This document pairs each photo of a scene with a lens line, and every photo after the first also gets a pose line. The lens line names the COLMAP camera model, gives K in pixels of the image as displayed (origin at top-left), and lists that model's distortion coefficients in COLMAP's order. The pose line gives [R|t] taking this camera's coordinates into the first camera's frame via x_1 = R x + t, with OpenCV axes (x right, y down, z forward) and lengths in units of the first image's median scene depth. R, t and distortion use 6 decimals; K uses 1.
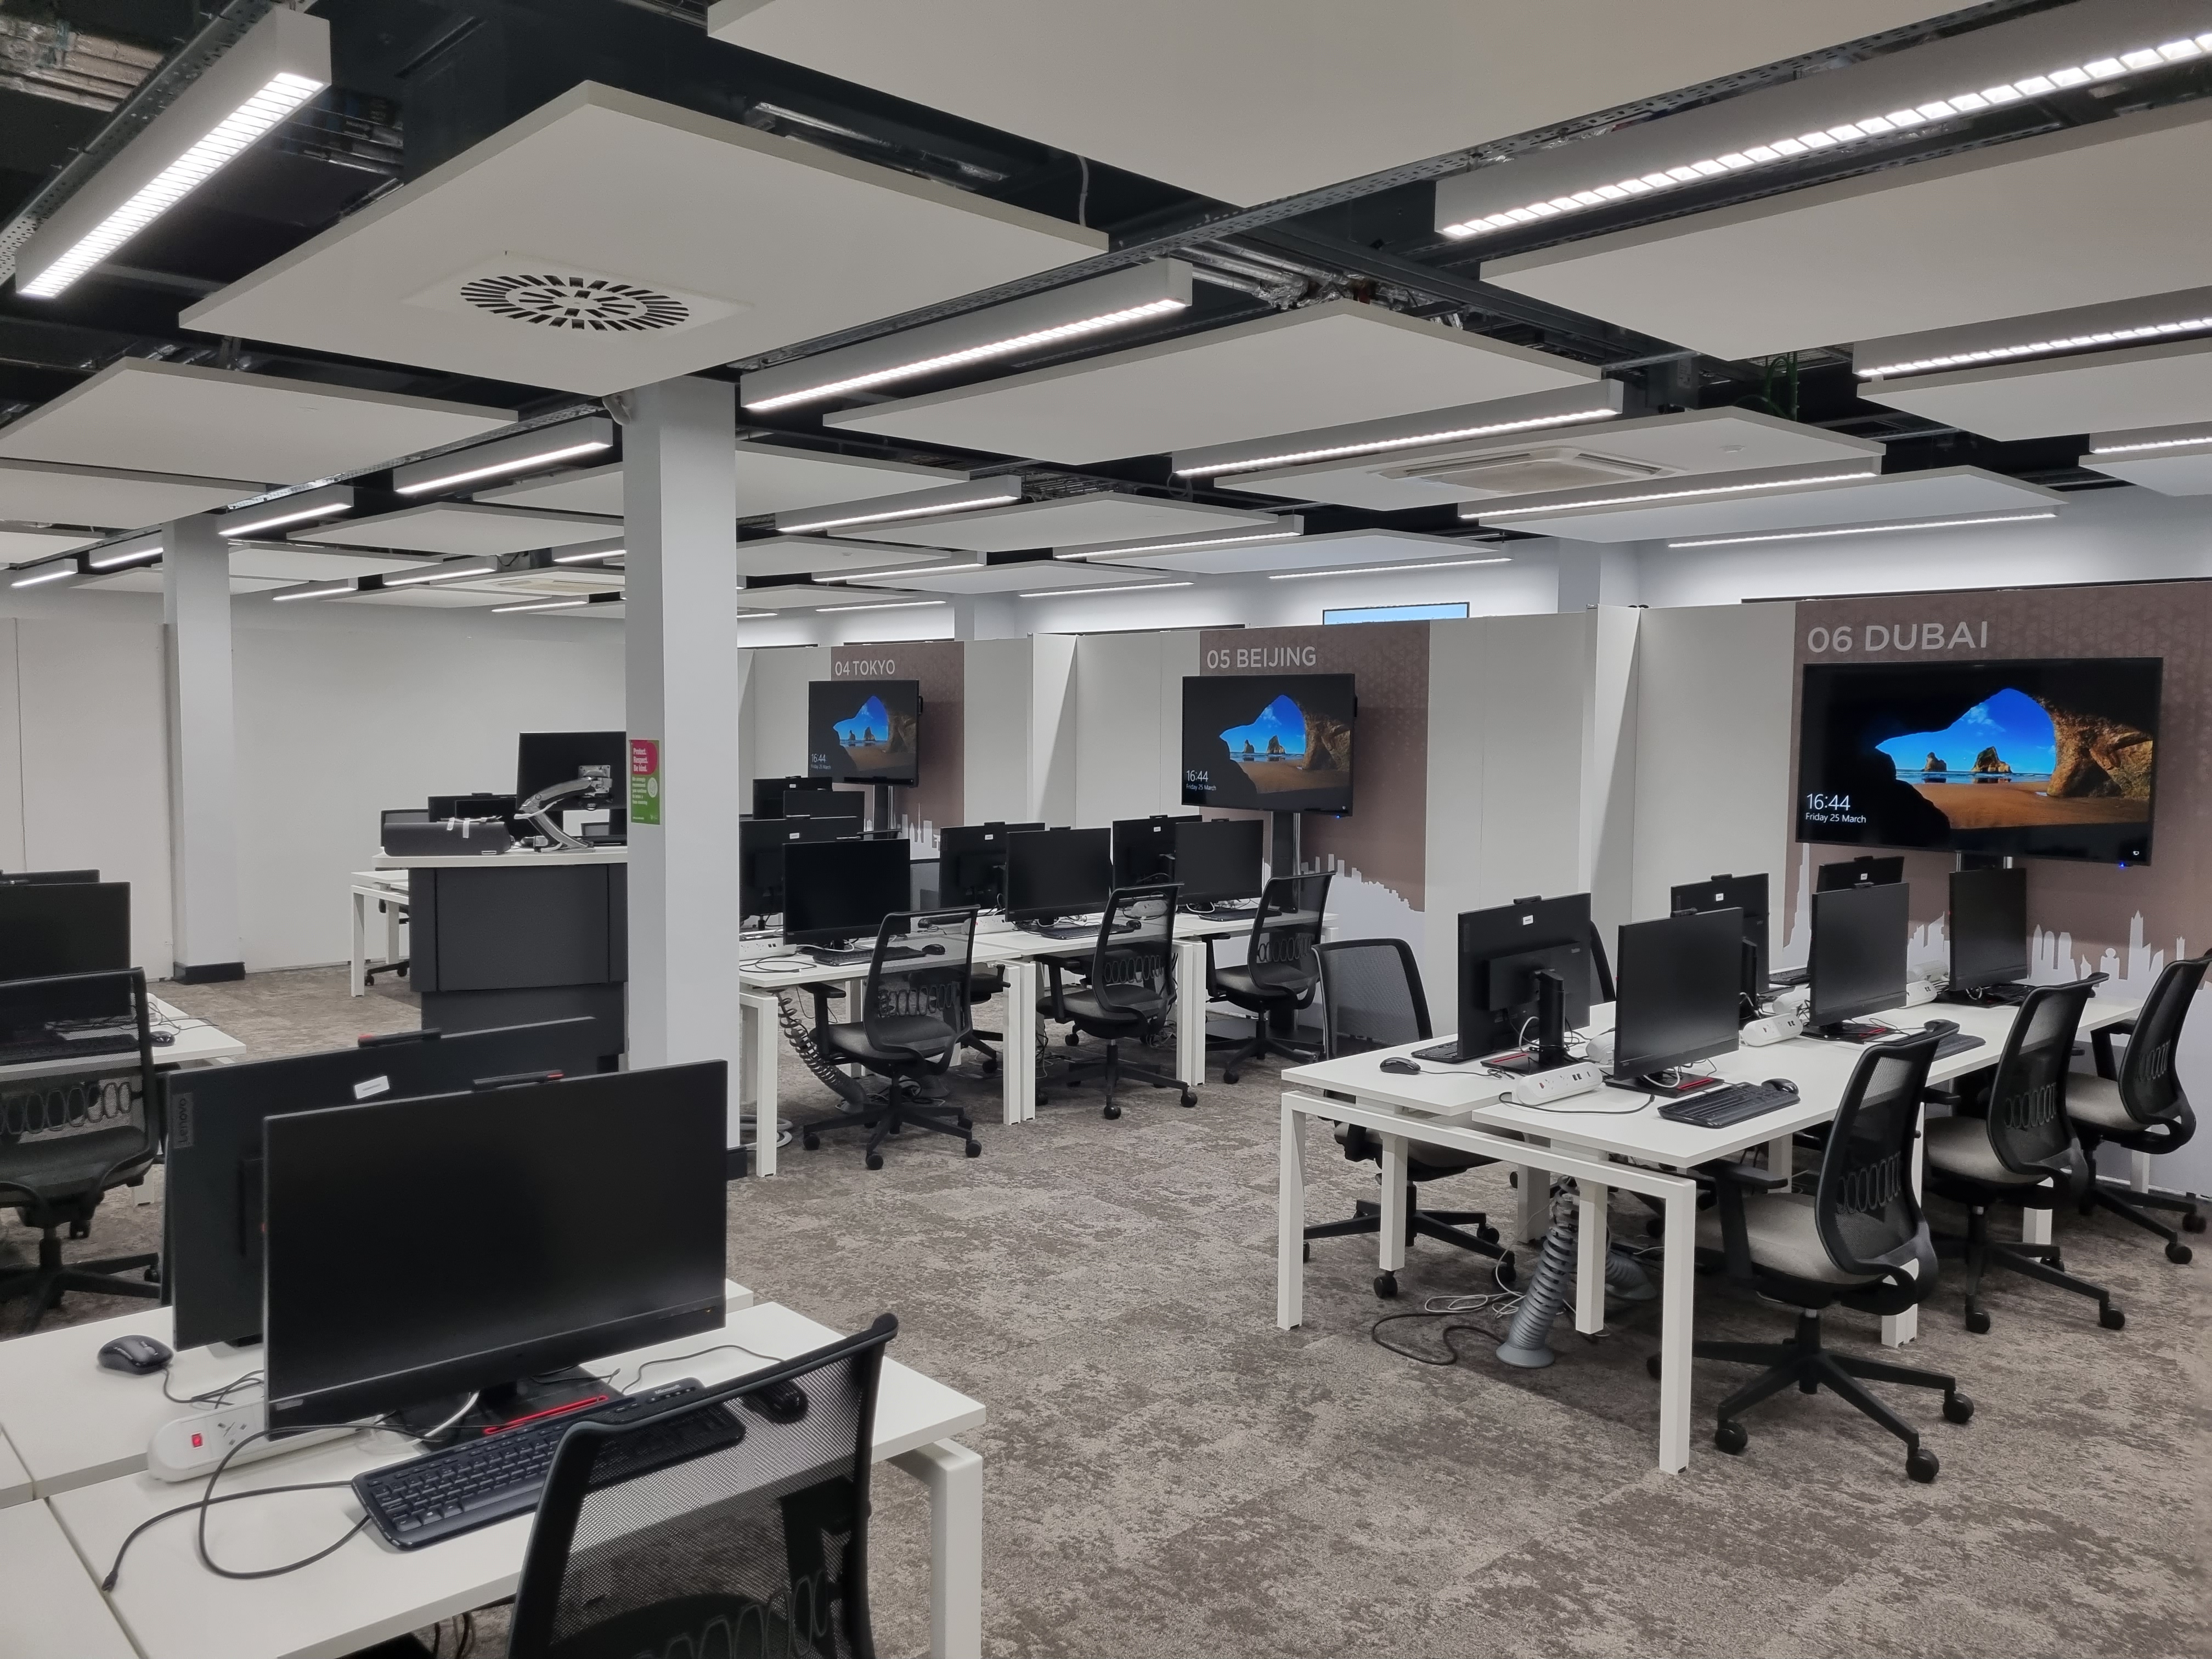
lens RADIAL K [[1672.6, 0, 1084.2], [0, 1672.6, 835.3], [0, 0, 1]] dist [-0.000728, -0.004093]
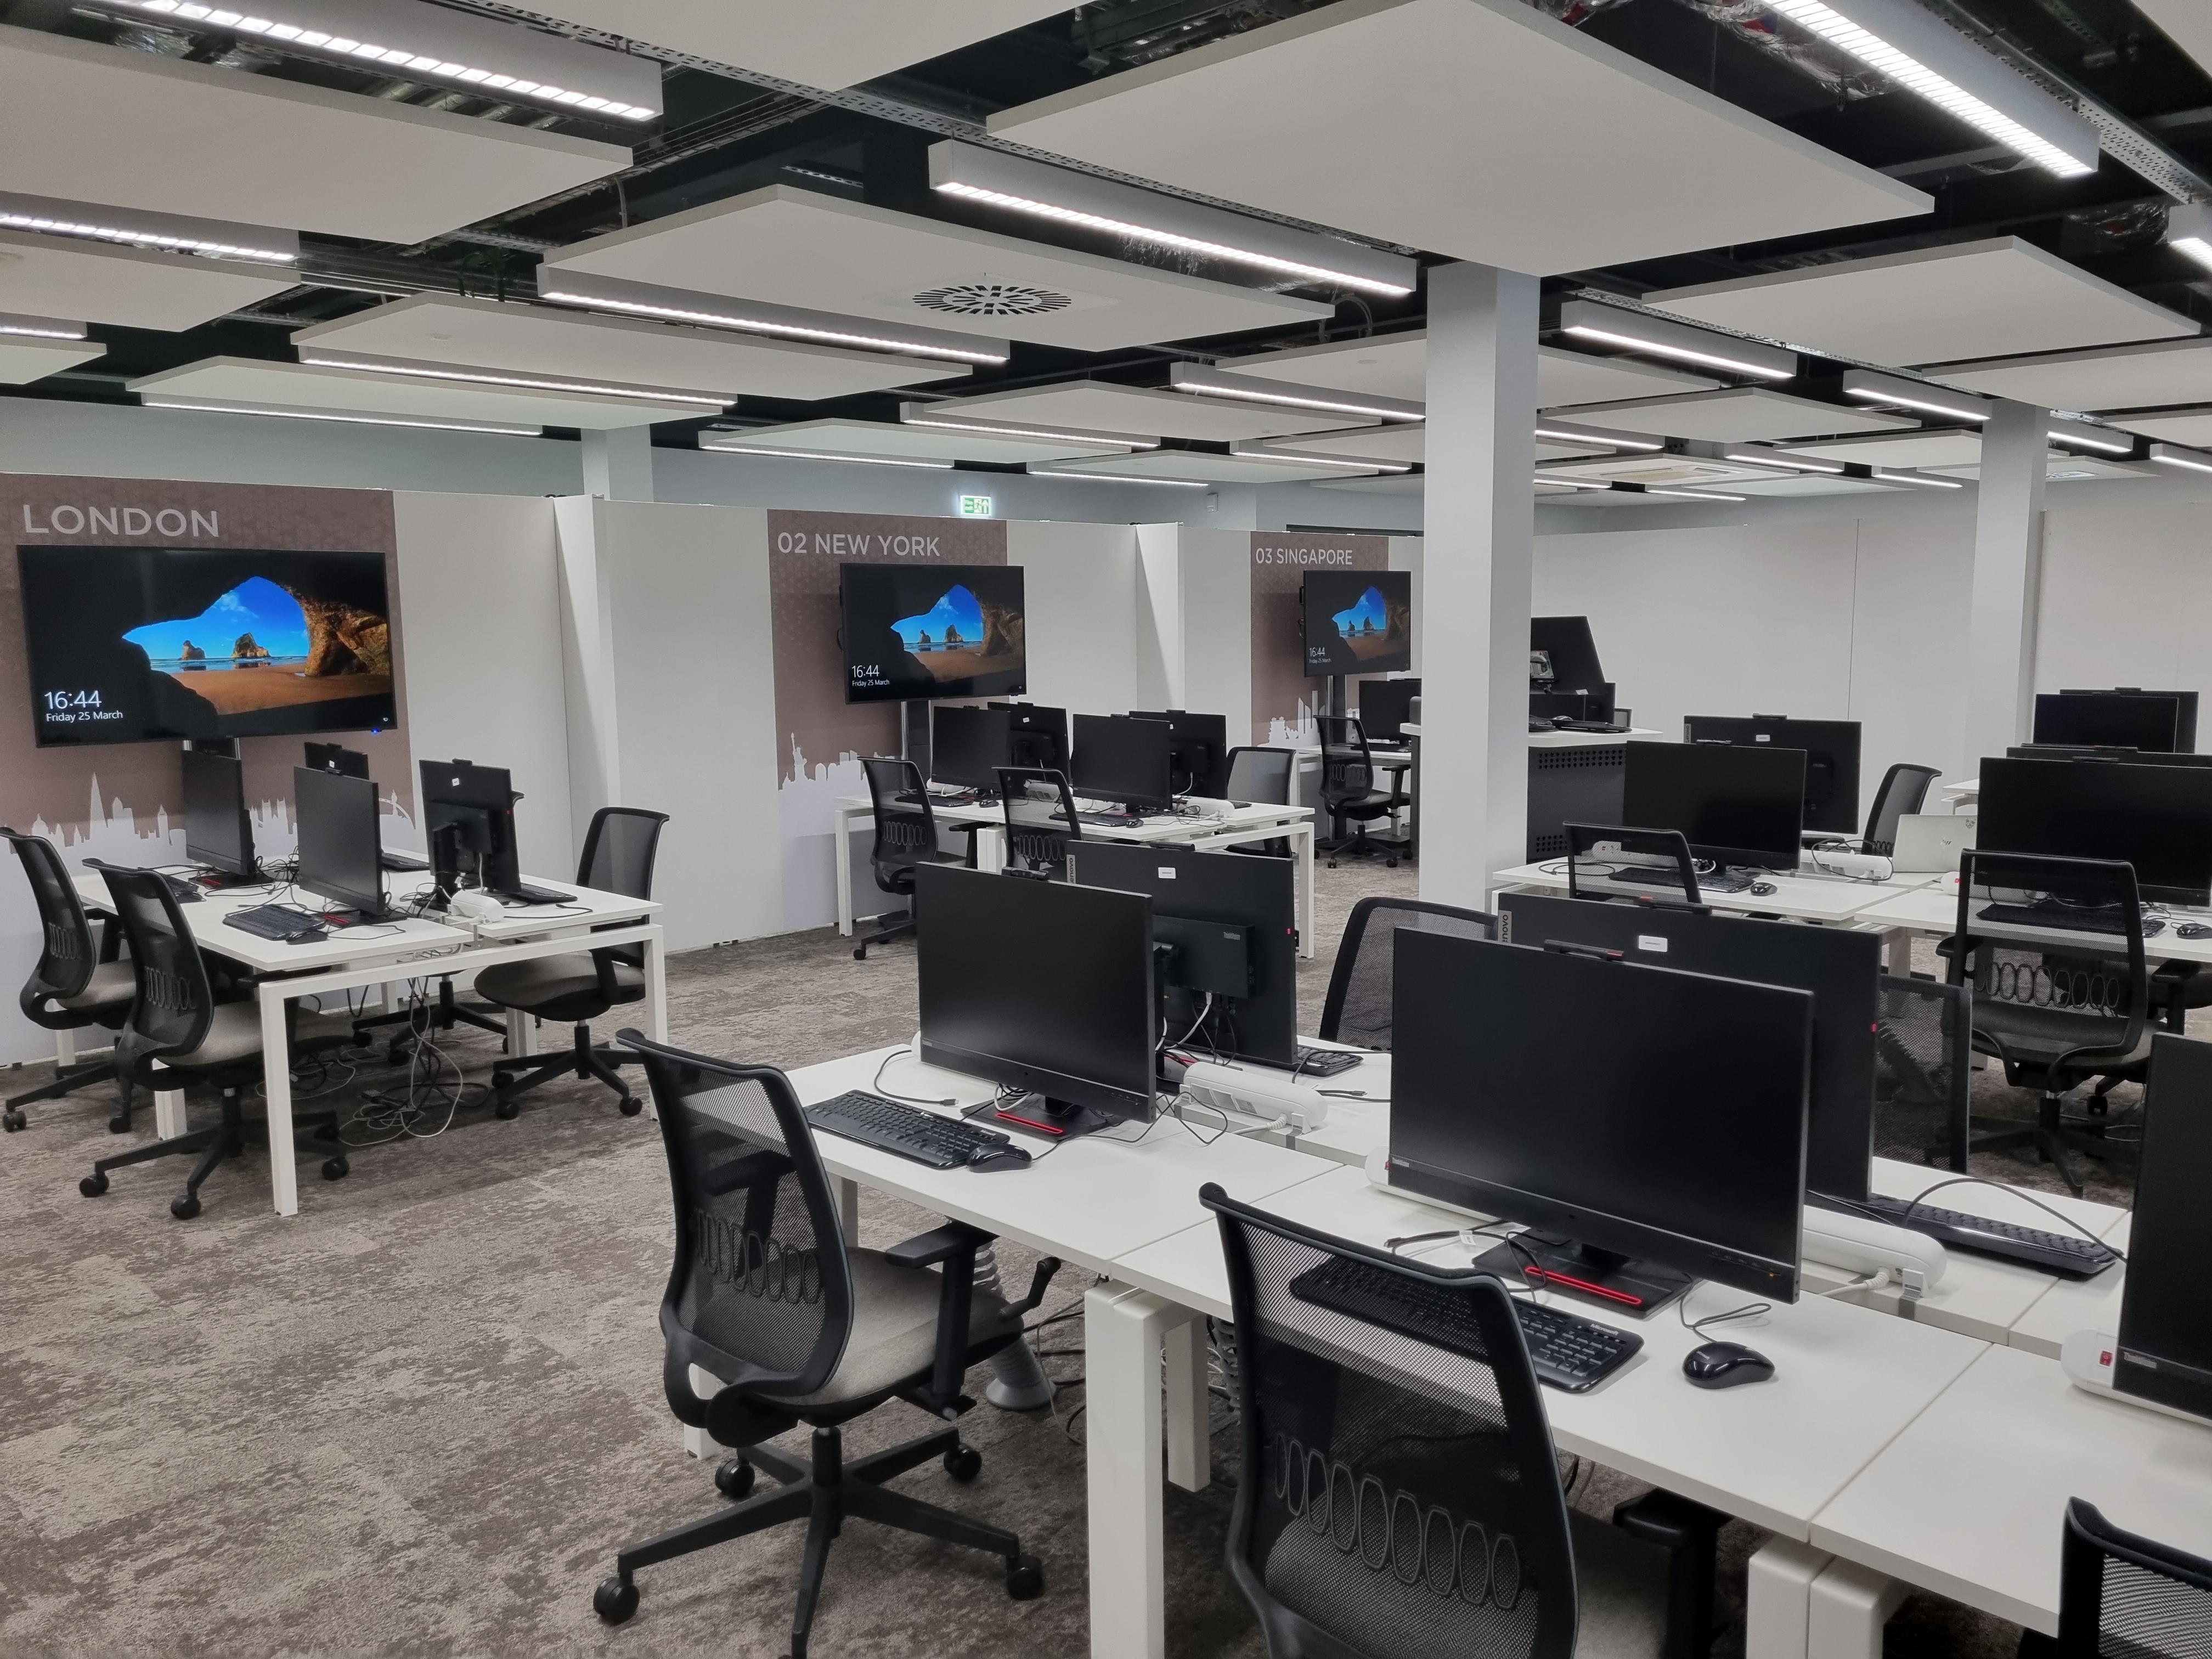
lens RADIAL K [[1672.6, 0, 1085.5], [0, 1672.6, 817.7], [0, 0, 1]] dist [-0.000728, -0.004093]
pose [[-0.059419, -0.132715, 0.989371, -0.547425], [0.074336, 0.987783, 0.136967, -0.043791], [-0.995461, 0.081684, -0.048828, 0.548296]]
